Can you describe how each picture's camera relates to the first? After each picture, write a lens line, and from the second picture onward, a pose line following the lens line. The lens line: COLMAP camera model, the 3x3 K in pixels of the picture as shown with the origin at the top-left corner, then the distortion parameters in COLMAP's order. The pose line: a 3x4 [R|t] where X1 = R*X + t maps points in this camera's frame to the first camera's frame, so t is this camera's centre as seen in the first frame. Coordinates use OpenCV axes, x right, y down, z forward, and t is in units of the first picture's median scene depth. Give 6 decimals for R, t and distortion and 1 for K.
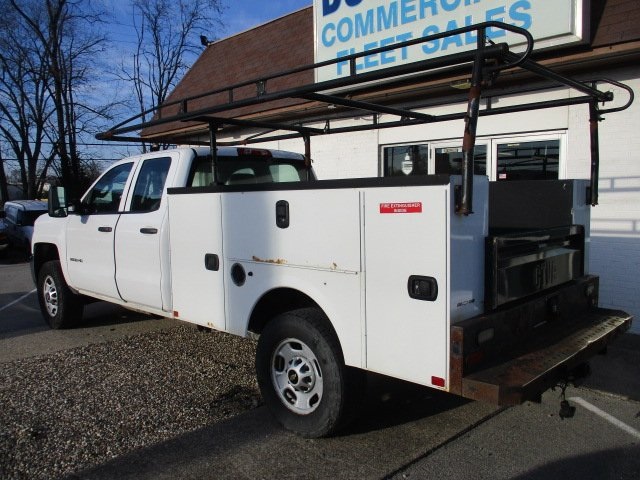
lens RADIAL K [[526.9, 0, 322.2], [0, 526.9, 241.4], [0, 0, 1]] dist [-0.017960, -0.000638]
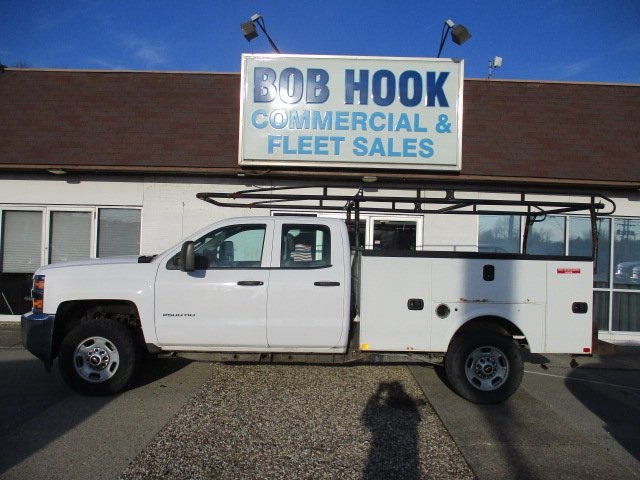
lens RADIAL K [[526.9, 0, 322.2], [0, 526.9, 241.4], [0, 0, 1]] dist [-0.017960, -0.000638]
pose [[0.713921, 0.038486, 0.699168, -1.065823], [0.023145, 0.996646, -0.078494, -0.020356], [-0.699844, 0.072221, 0.710636, 0.091404]]
